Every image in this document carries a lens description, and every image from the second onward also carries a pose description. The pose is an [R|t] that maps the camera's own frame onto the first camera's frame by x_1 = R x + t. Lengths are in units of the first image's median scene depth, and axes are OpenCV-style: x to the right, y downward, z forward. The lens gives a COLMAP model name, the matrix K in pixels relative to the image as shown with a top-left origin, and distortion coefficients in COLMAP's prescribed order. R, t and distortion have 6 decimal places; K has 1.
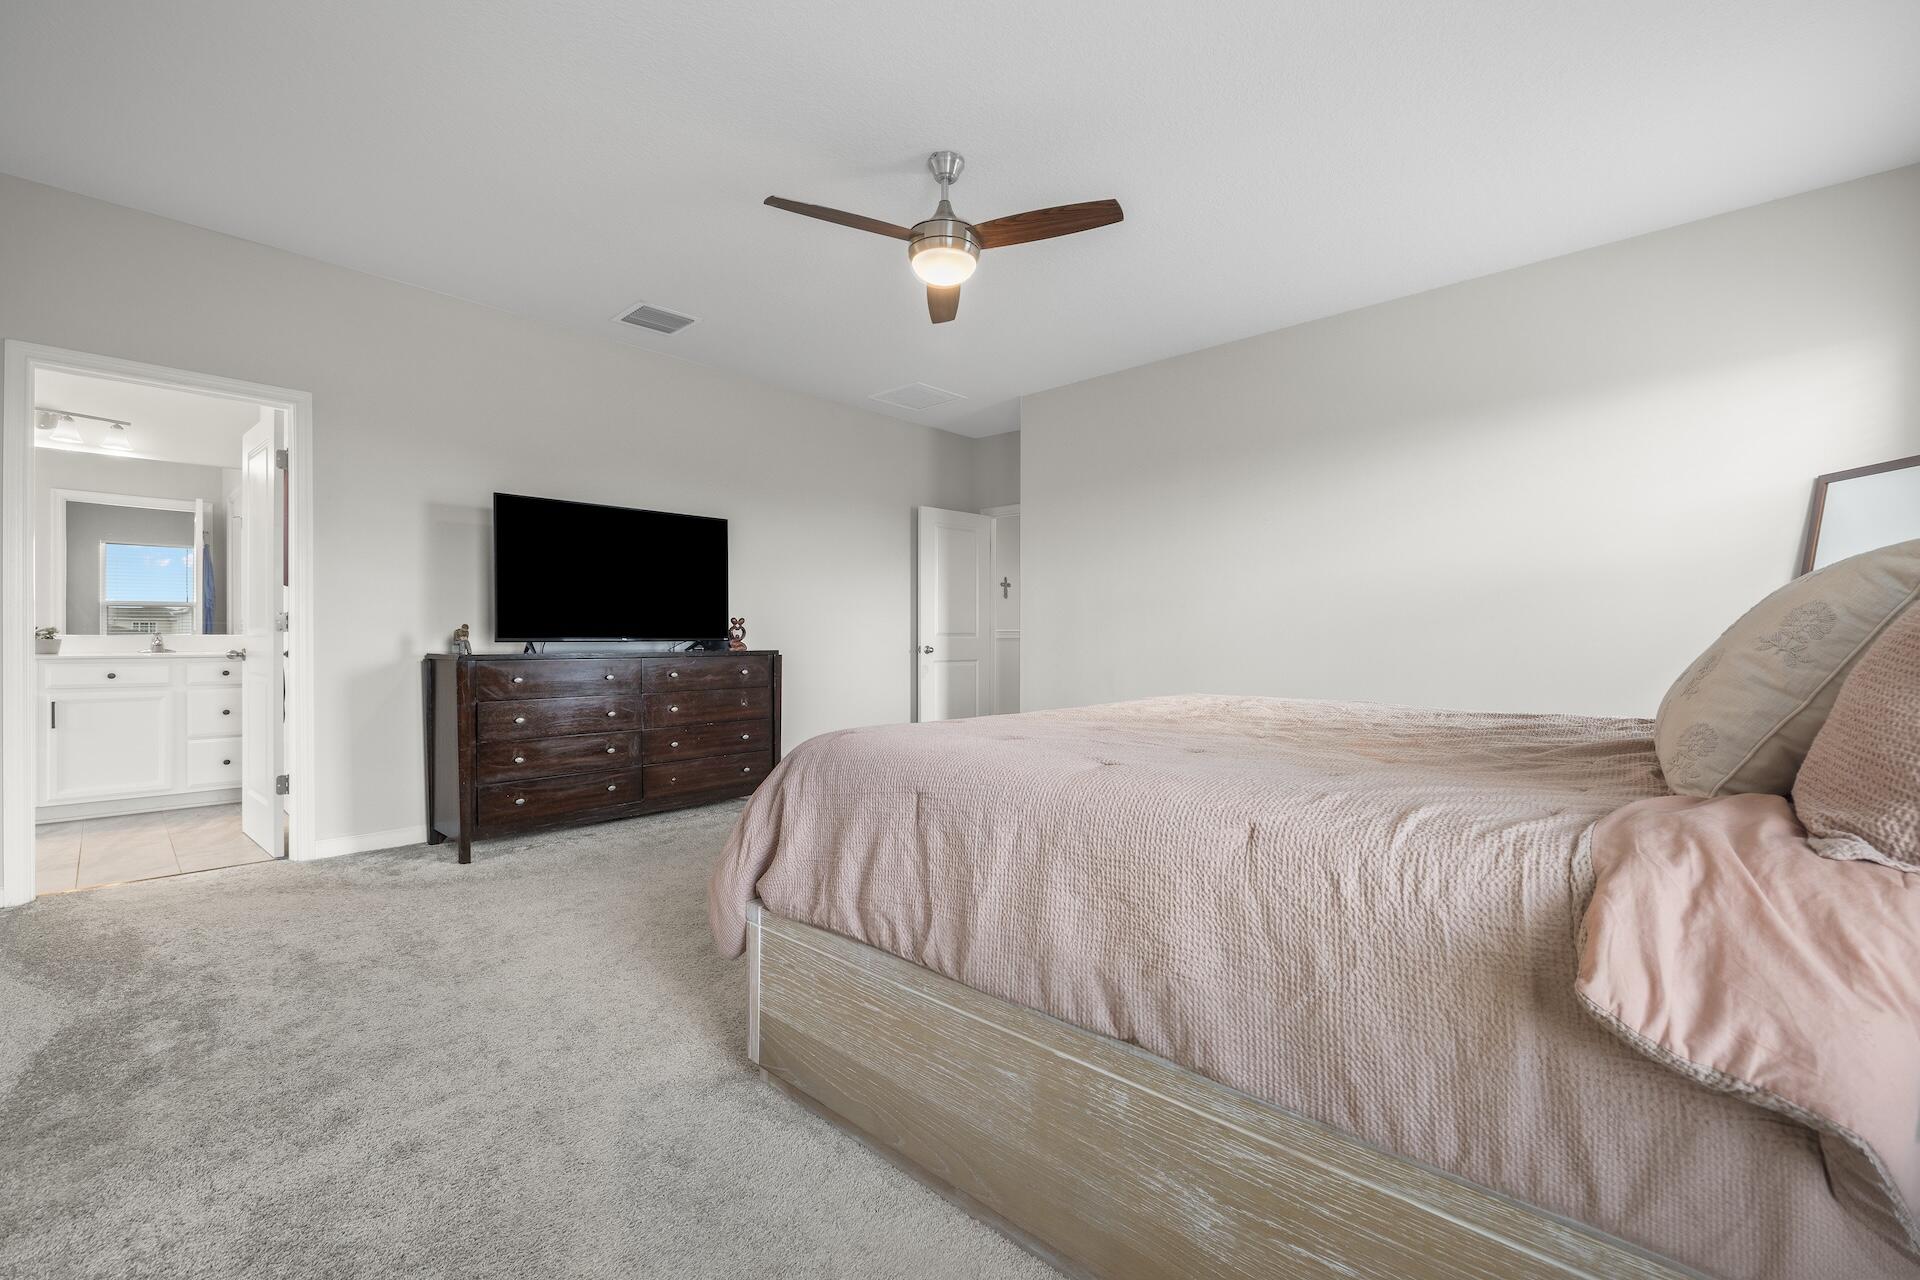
lens RADIAL K [[797.4, 0, 959.1], [0, 797.4, 634.4], [0, 0, 1]] dist [-0.001247, -0.000388]
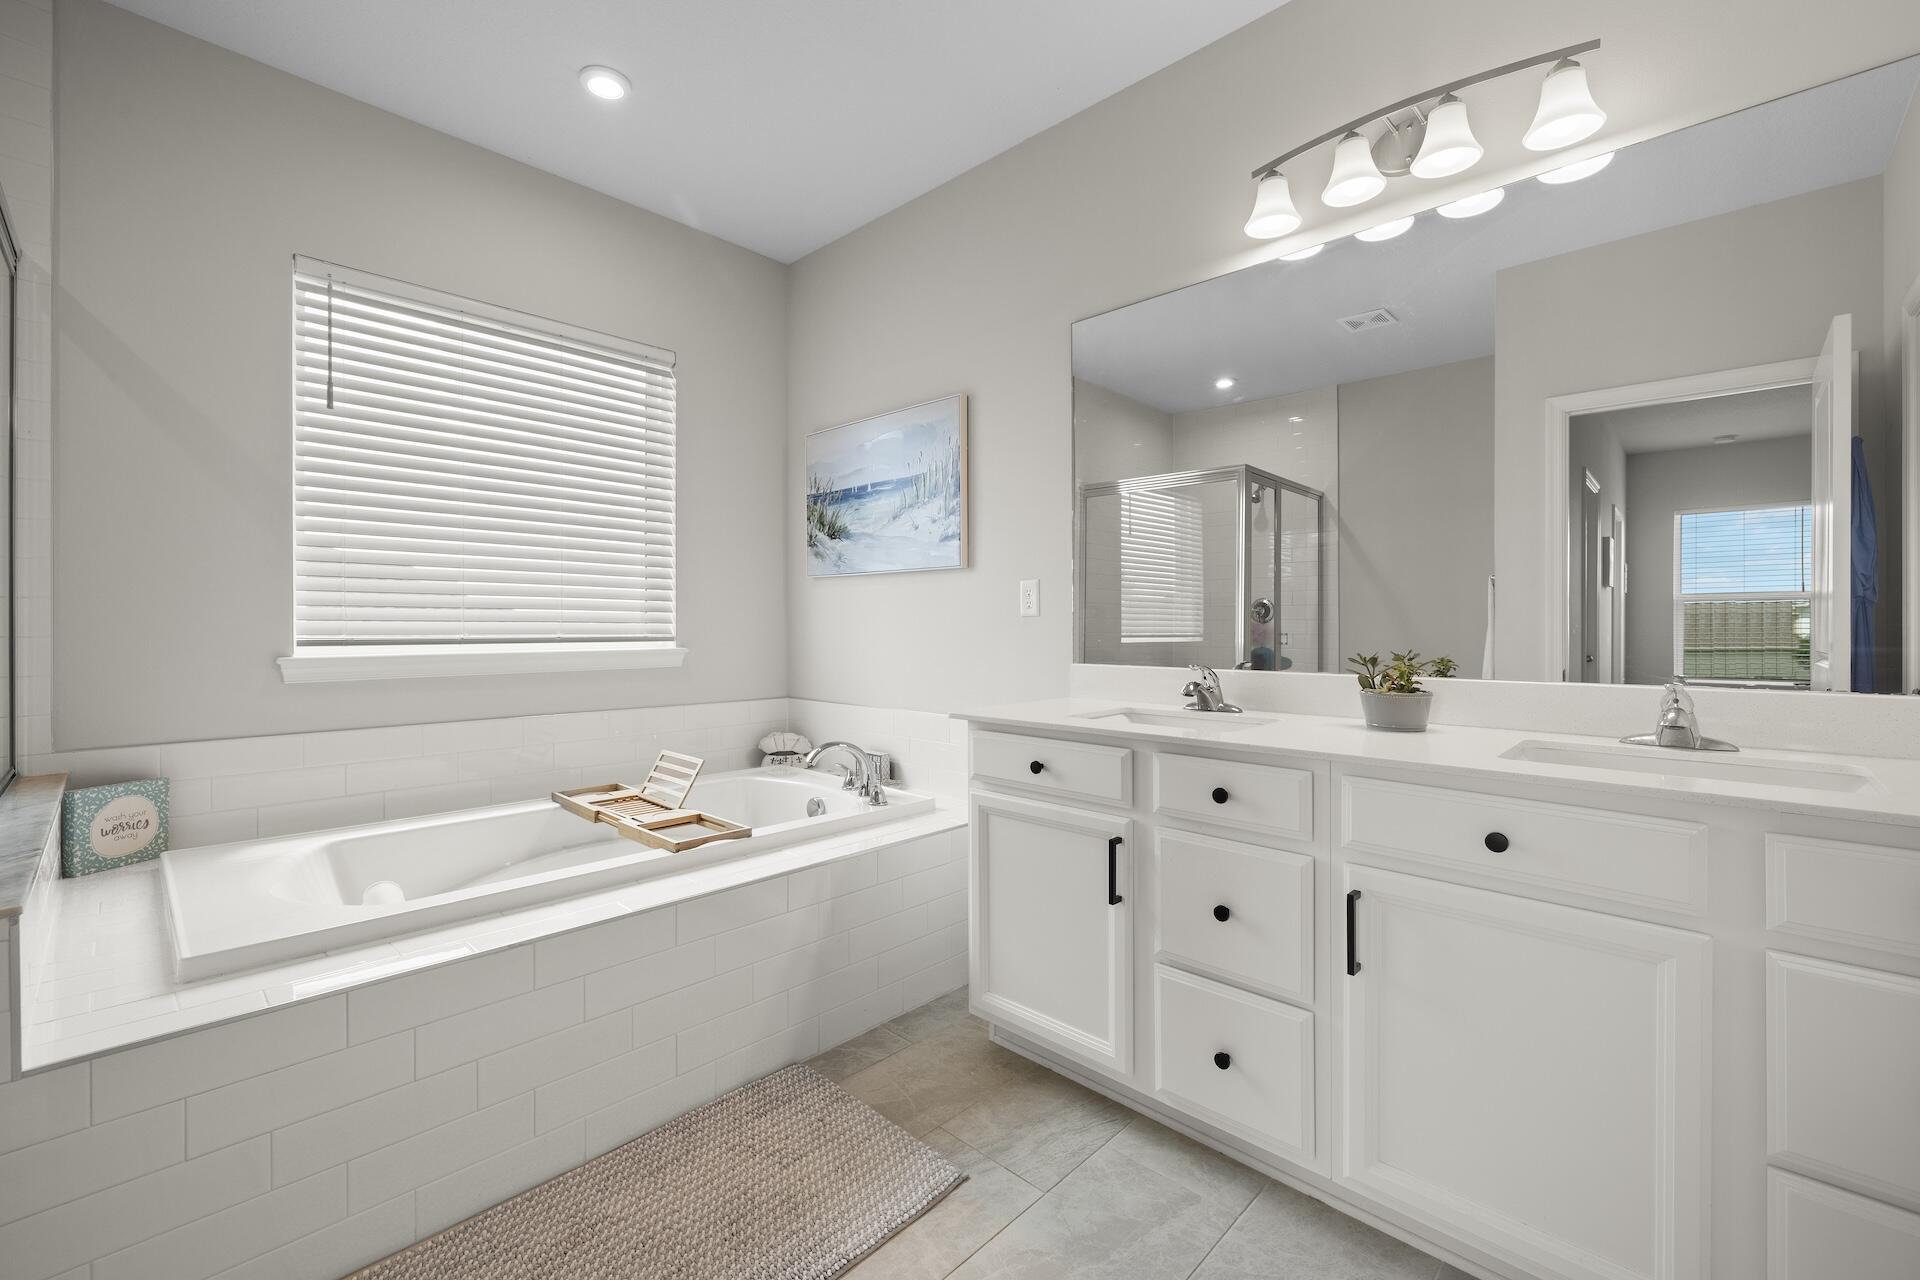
lens RADIAL K [[797.4, 0, 959.1], [0, 797.4, 634.4], [0, 0, 1]] dist [-0.001247, -0.000388]
pose [[-0.020422, -0.000413, -0.999791, -0.693802], [-0.000894, 1.000000, -0.000395, -0.019701], [0.999791, 0.000886, -0.020422, 0.727469]]
